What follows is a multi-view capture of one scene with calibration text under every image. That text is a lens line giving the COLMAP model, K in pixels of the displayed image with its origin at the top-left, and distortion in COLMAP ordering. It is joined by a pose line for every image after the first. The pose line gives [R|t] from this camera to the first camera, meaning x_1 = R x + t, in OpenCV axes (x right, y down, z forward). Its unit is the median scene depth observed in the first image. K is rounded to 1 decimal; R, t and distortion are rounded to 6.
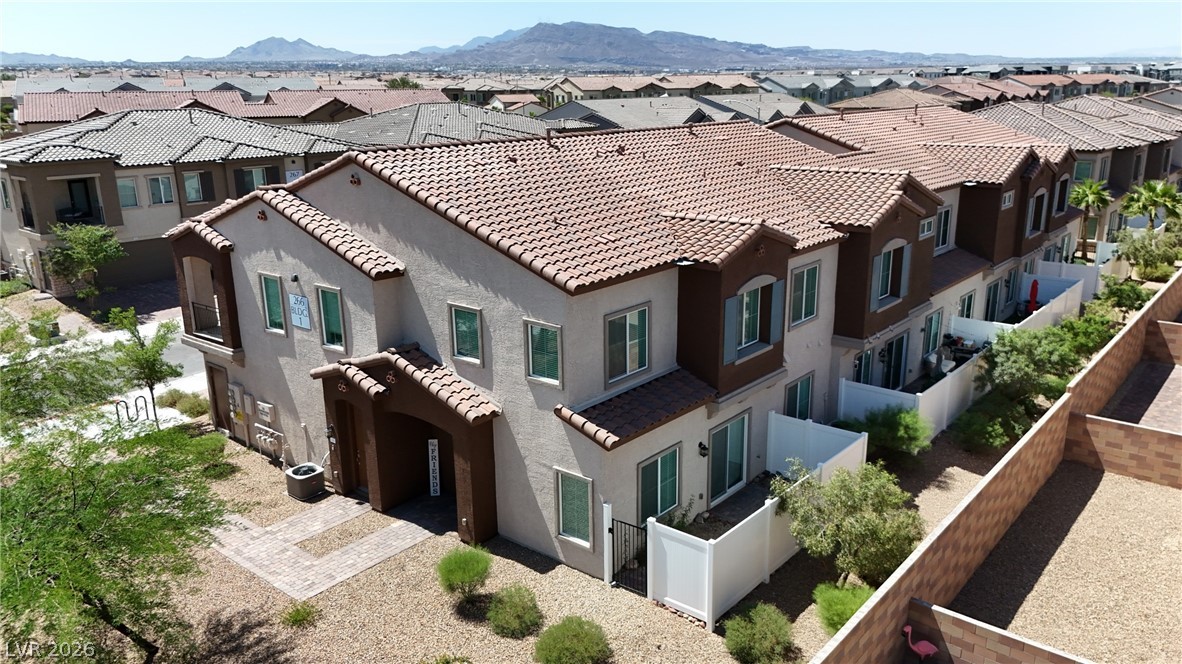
lens RADIAL K [[871.8, 0, 591.0], [0, 871.8, 332.0], [0, 0, 1]] dist [0.083421, -0.099874]
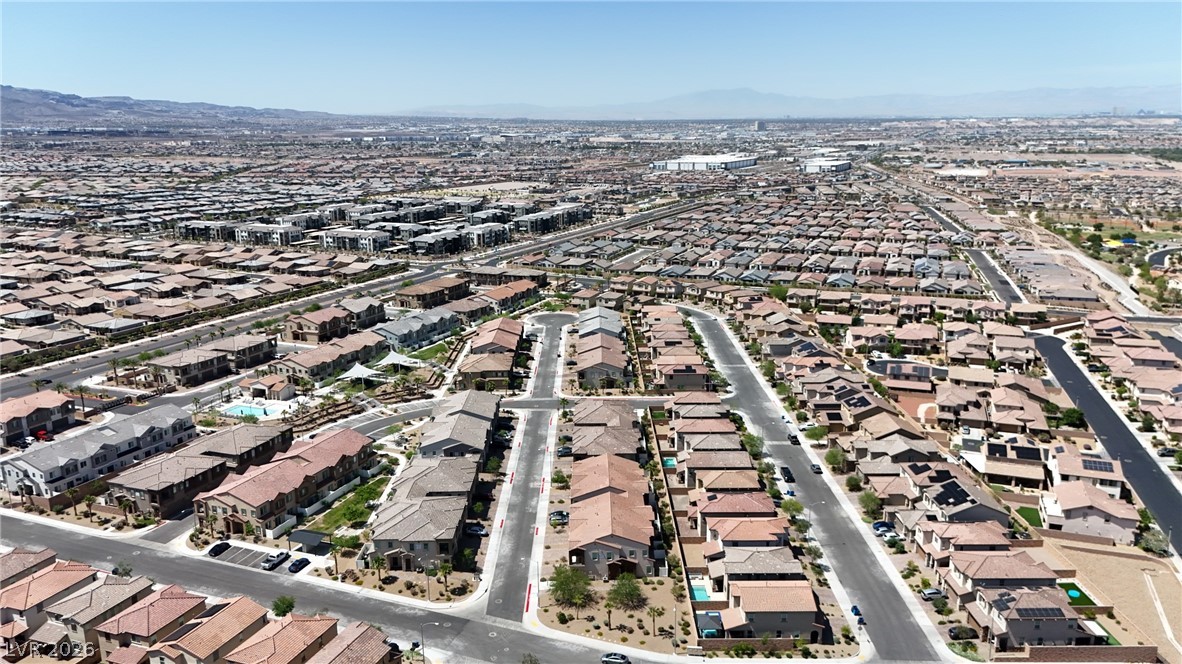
lens RADIAL K [[871.8, 0, 591.0], [0, 871.8, 332.0], [0, 0, 1]] dist [0.083421, -0.099874]
pose [[0.761735, -0.141640, 0.632217, -4.928047], [0.174111, 0.984667, 0.010822, -2.027549], [-0.624056, 0.101832, 0.774716, -4.913497]]
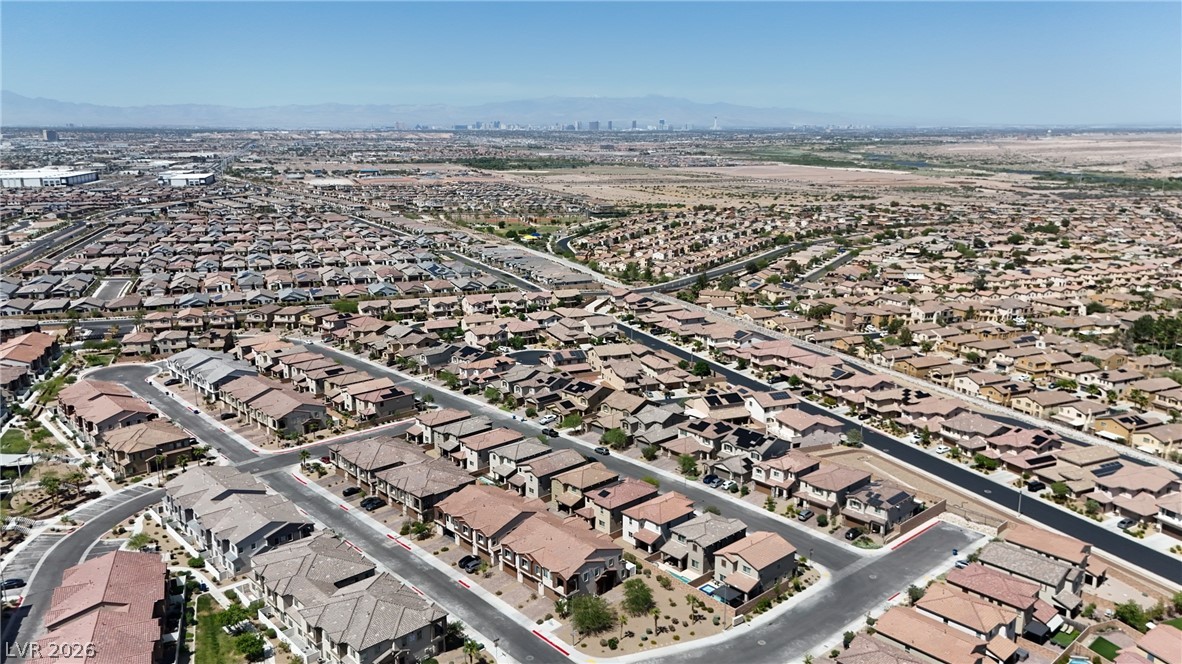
lens RADIAL K [[871.8, 0, 591.0], [0, 871.8, 332.0], [0, 0, 1]] dist [0.083421, -0.099874]
pose [[0.128189, -0.207619, 0.969774, -7.066892], [0.272414, 0.947601, 0.166863, -3.184801], [-0.953603, 0.242790, 0.178030, -0.728755]]
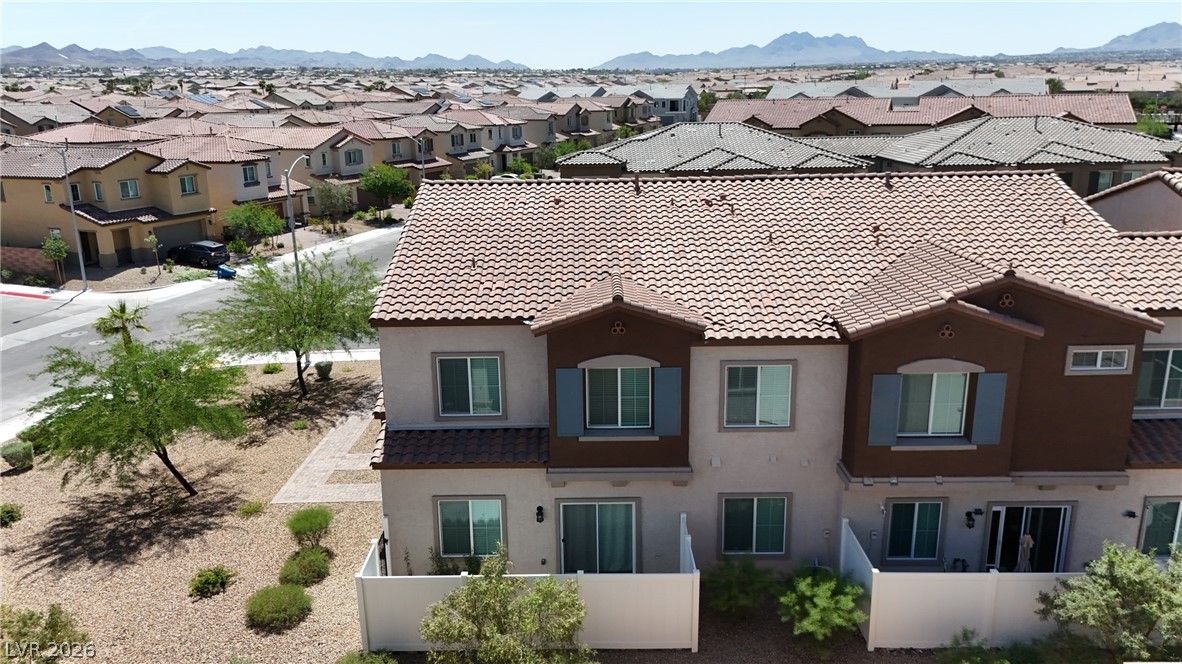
lens RADIAL K [[871.8, 0, 591.0], [0, 871.8, 332.0], [0, 0, 1]] dist [0.083421, -0.099874]
pose [[0.637187, 0.206812, -0.742443, 0.842523], [-0.201043, 0.974574, 0.098933, -0.171059], [0.744026, 0.086224, 0.662564, 0.375200]]
